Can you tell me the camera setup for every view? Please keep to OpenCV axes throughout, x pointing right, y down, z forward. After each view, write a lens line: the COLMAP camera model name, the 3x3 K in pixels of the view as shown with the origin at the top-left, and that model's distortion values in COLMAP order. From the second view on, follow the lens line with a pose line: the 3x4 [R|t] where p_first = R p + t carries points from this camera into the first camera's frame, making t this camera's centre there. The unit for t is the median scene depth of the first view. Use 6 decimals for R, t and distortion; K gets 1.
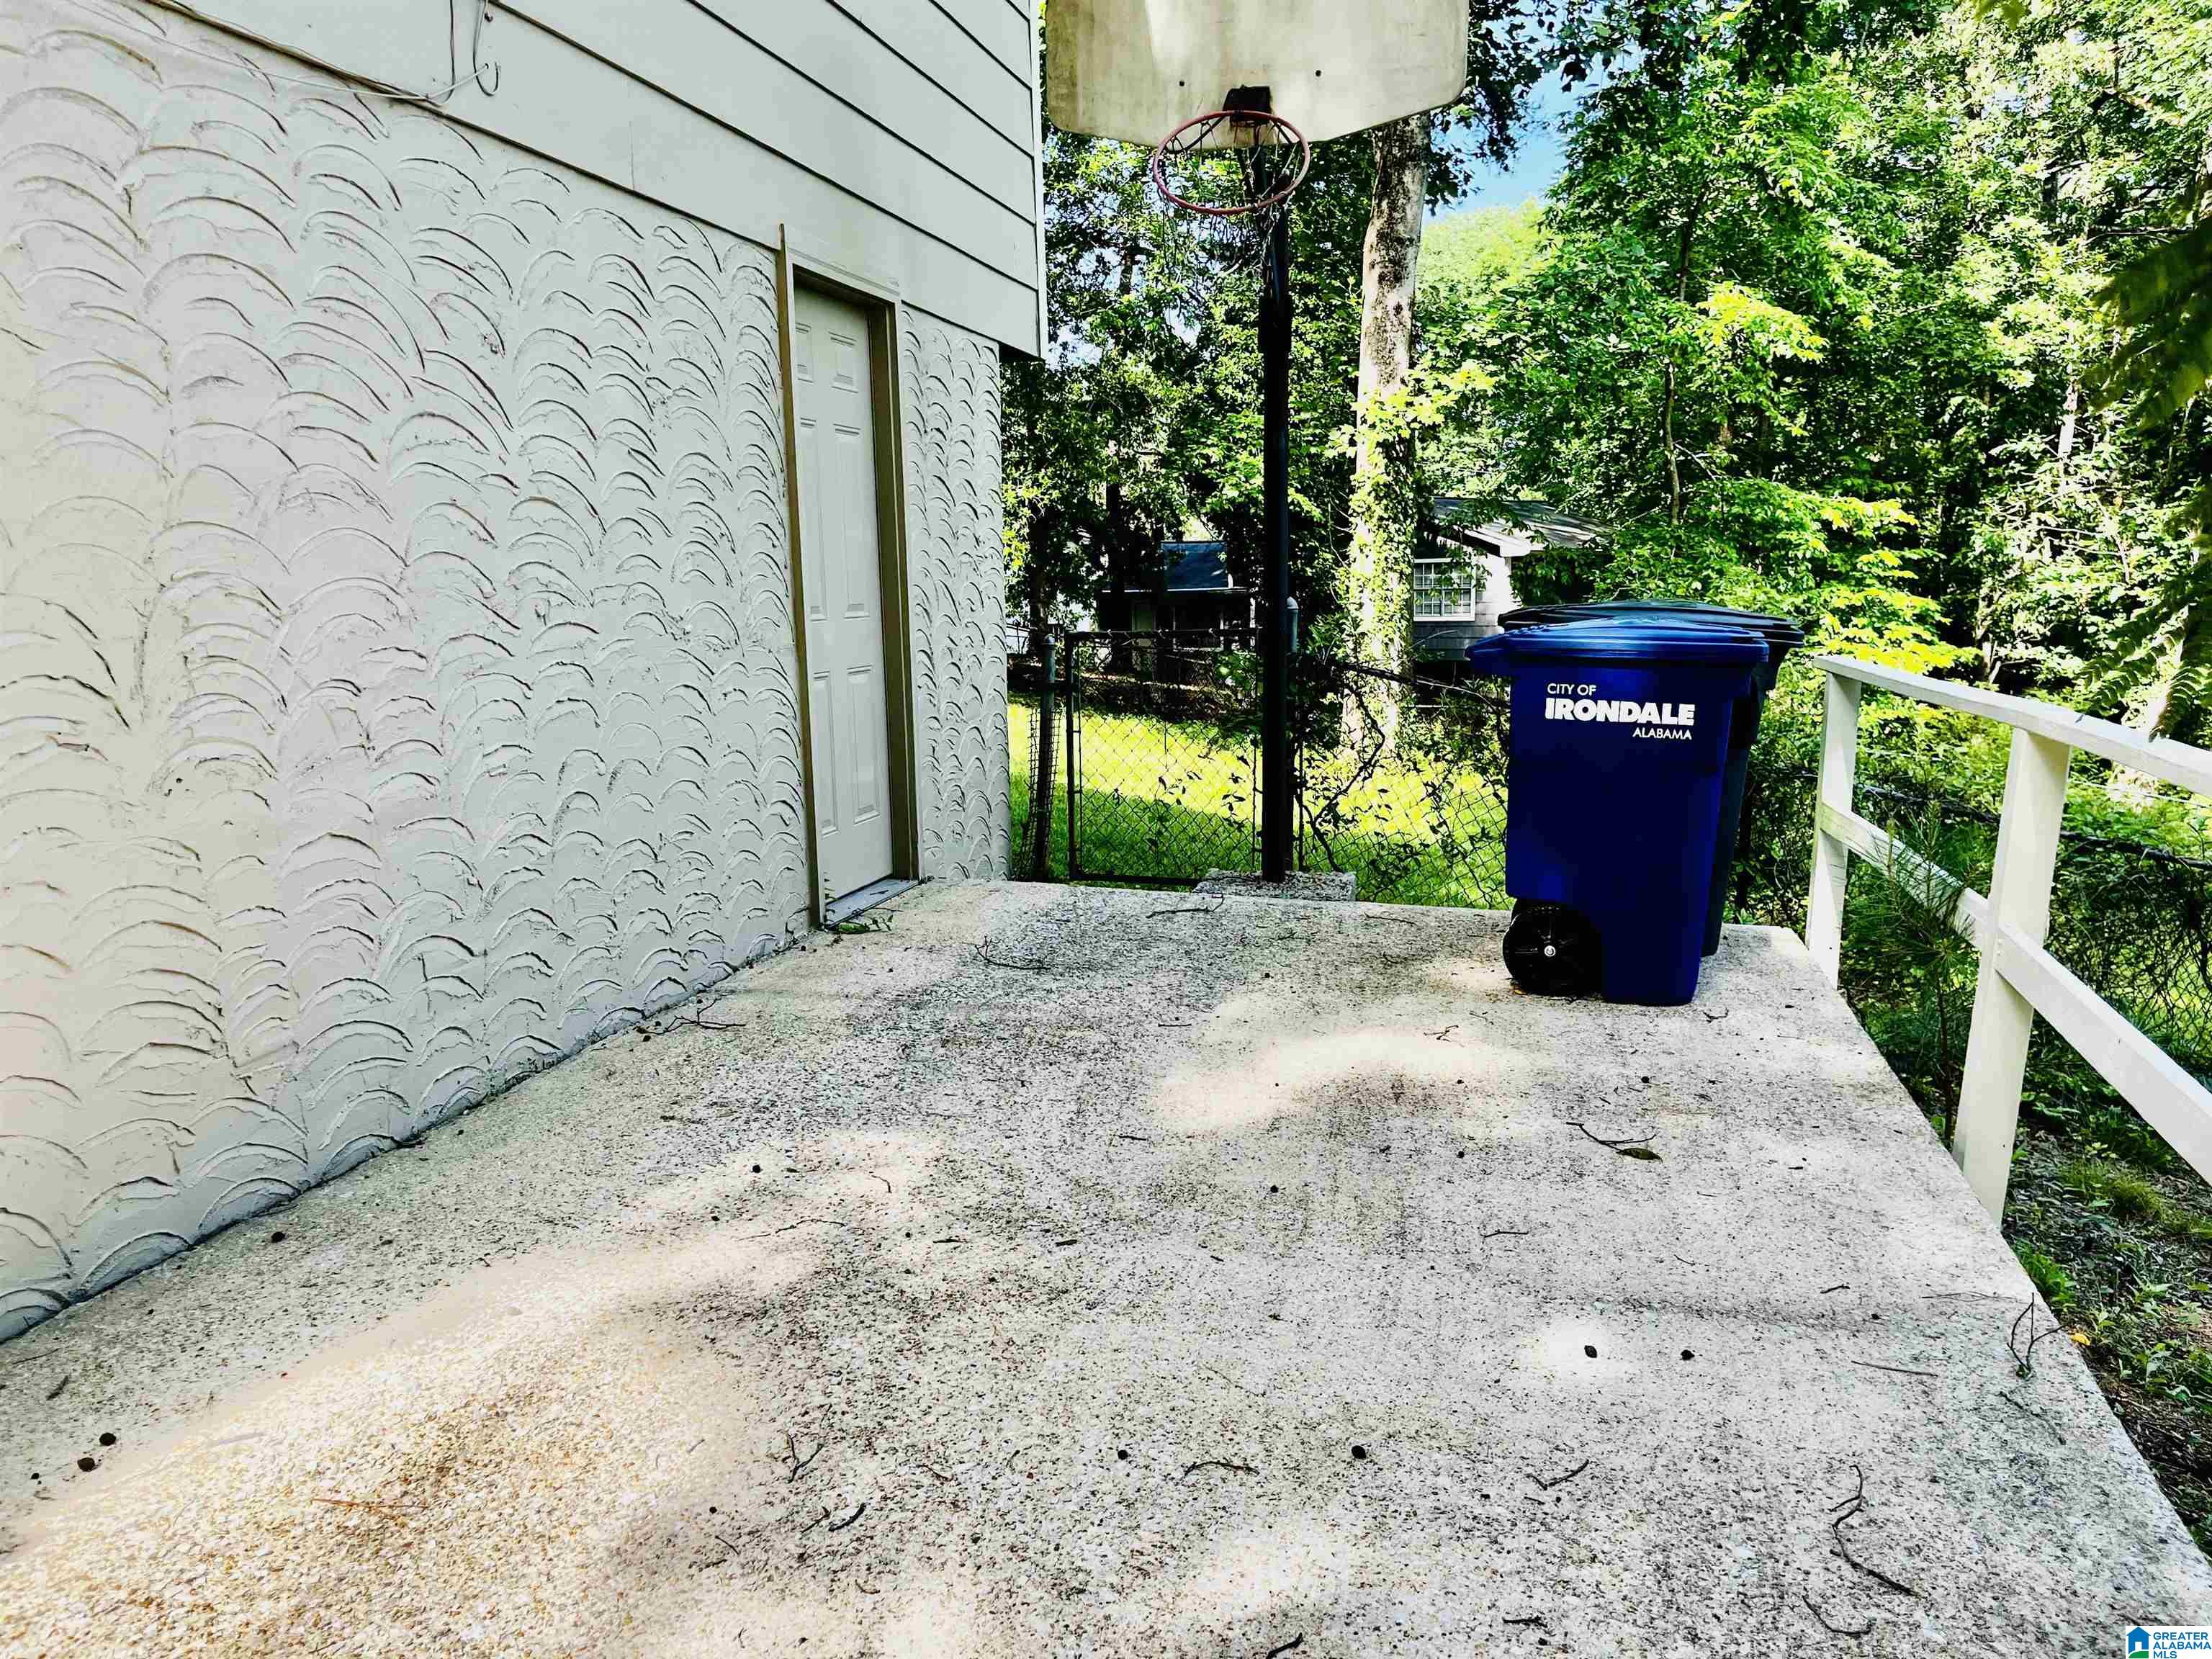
lens RADIAL K [[1672.3, 0, 1088.4], [0, 1672.3, 832.1], [0, 0, 1]] dist [0.064456, -0.094101]
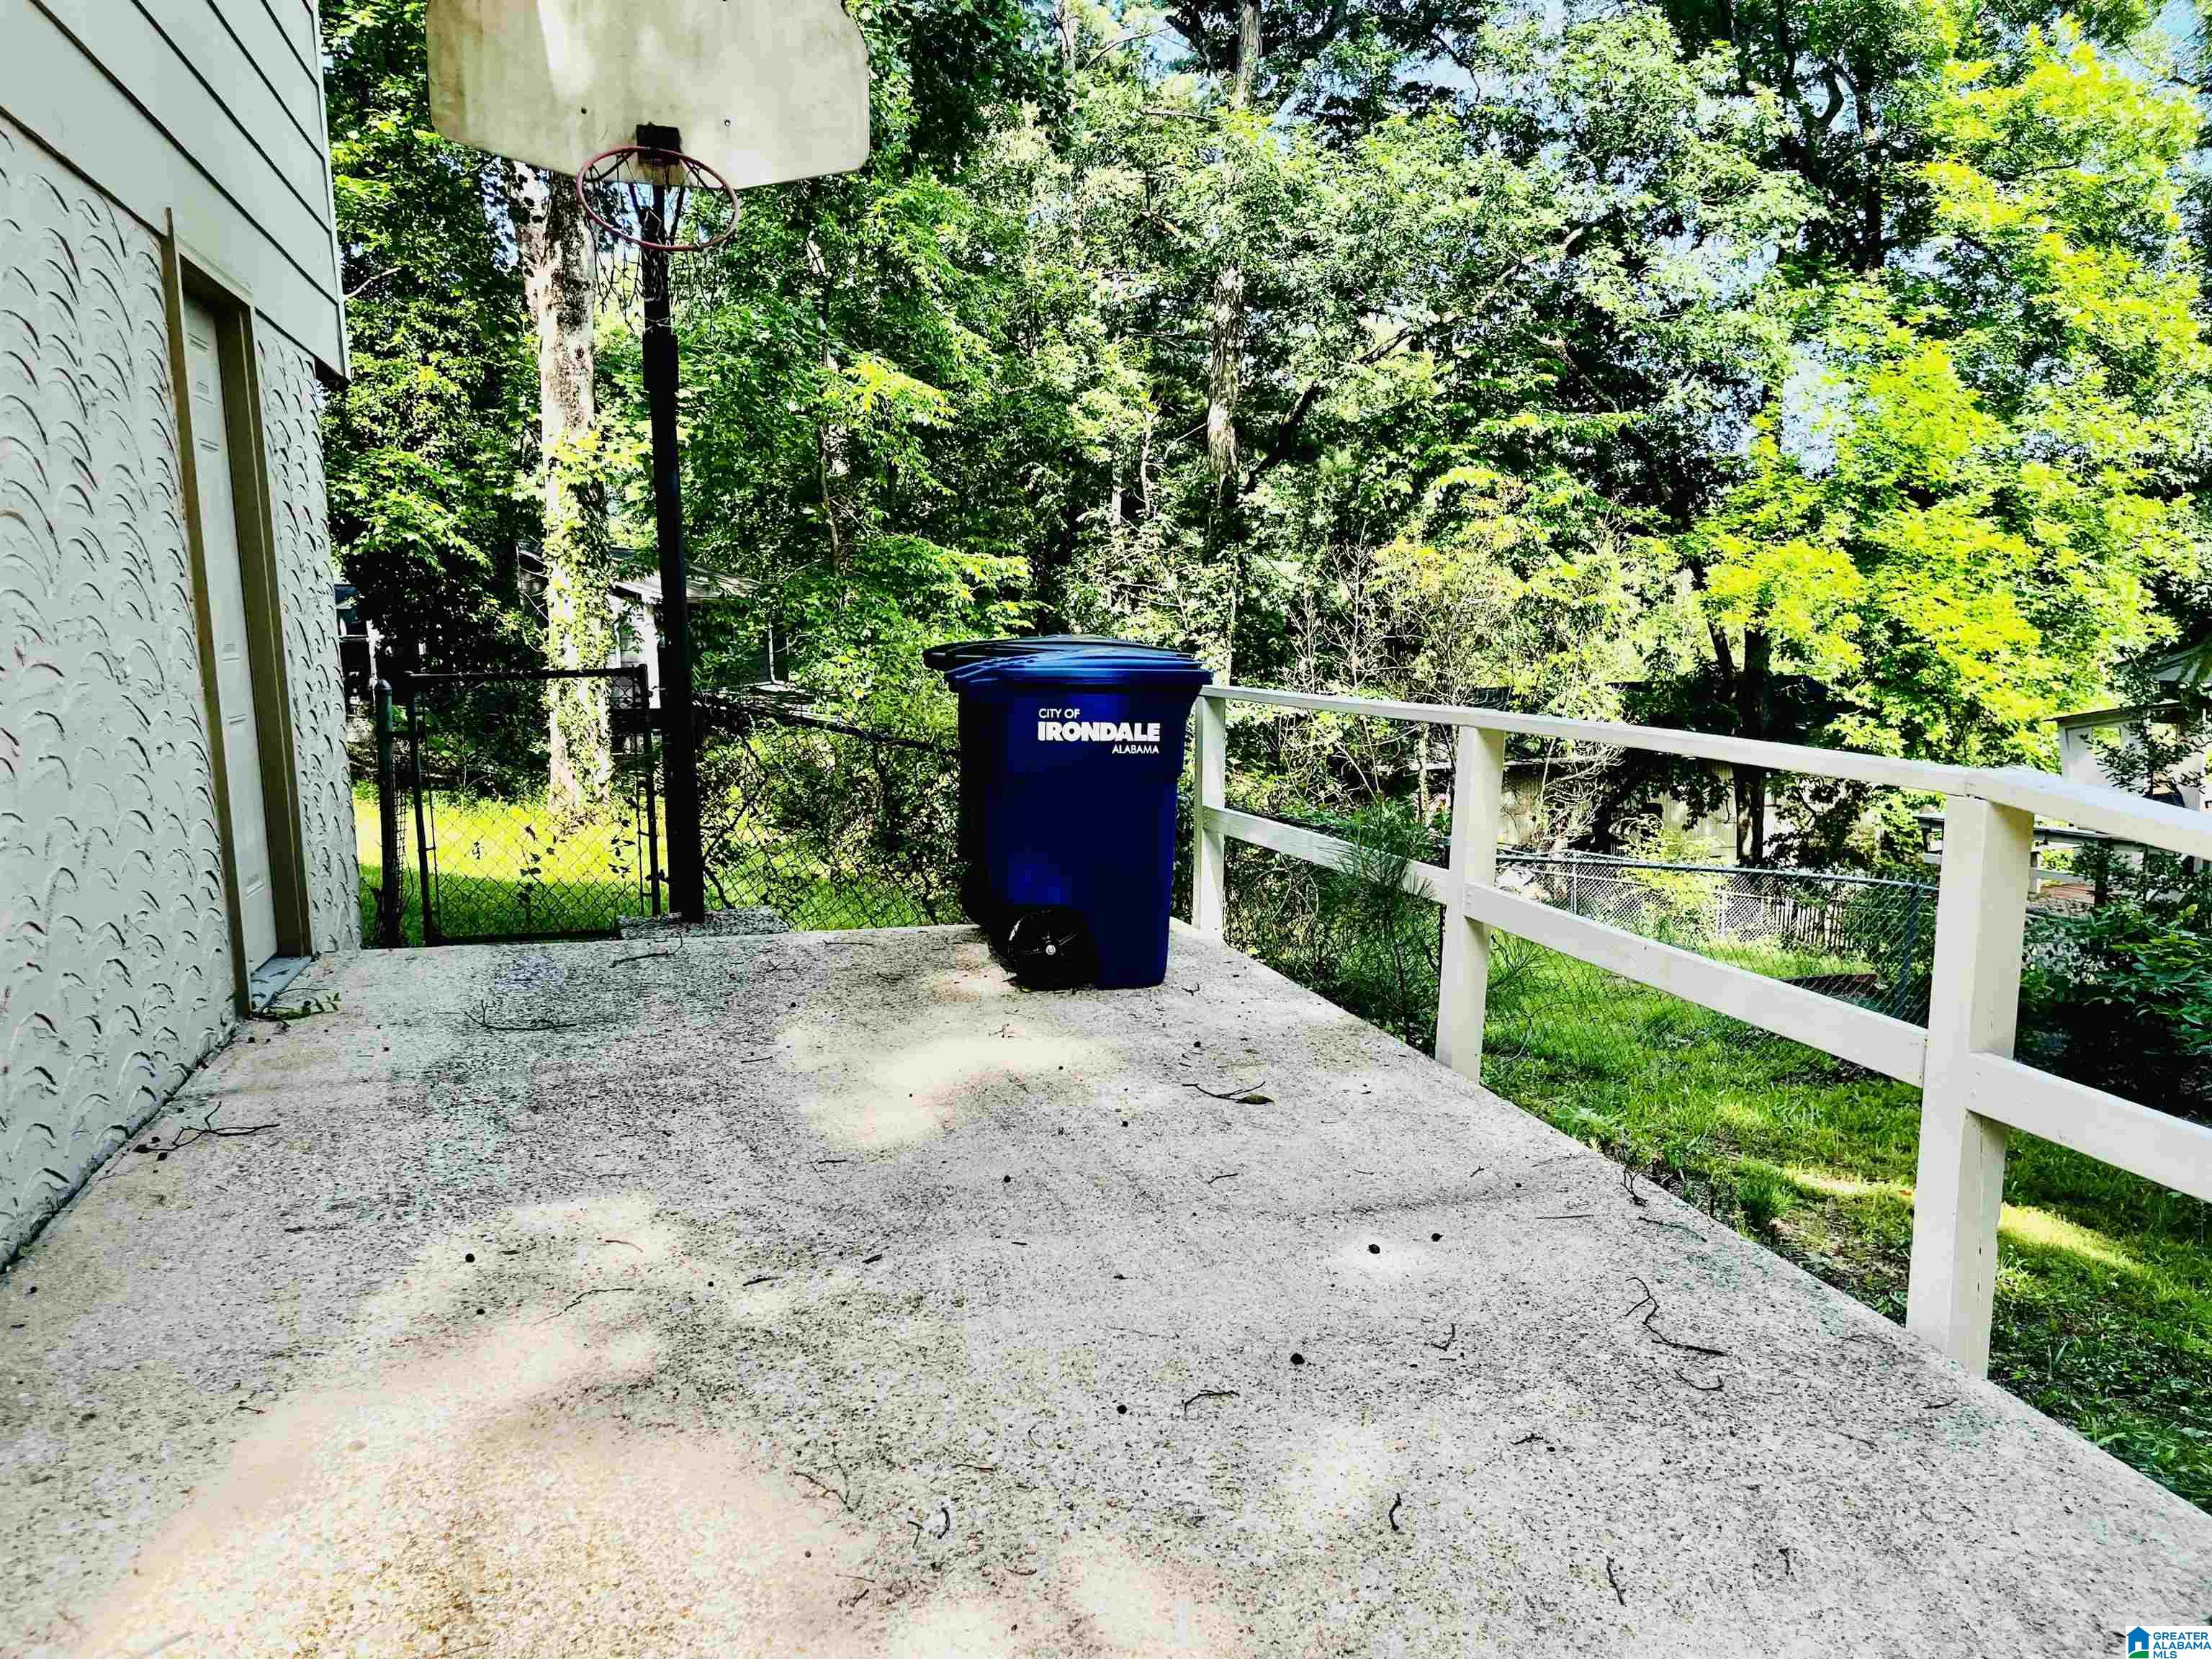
lens RADIAL K [[1672.3, 0, 1087.3], [0, 1672.3, 837.4], [0, 0, 1]] dist [0.064456, -0.094101]
pose [[0.867232, -0.065979, 0.493514, -0.208065], [0.078951, 0.996864, -0.005465, 0.003923], [-0.491605, 0.043703, 0.869721, 0.024661]]
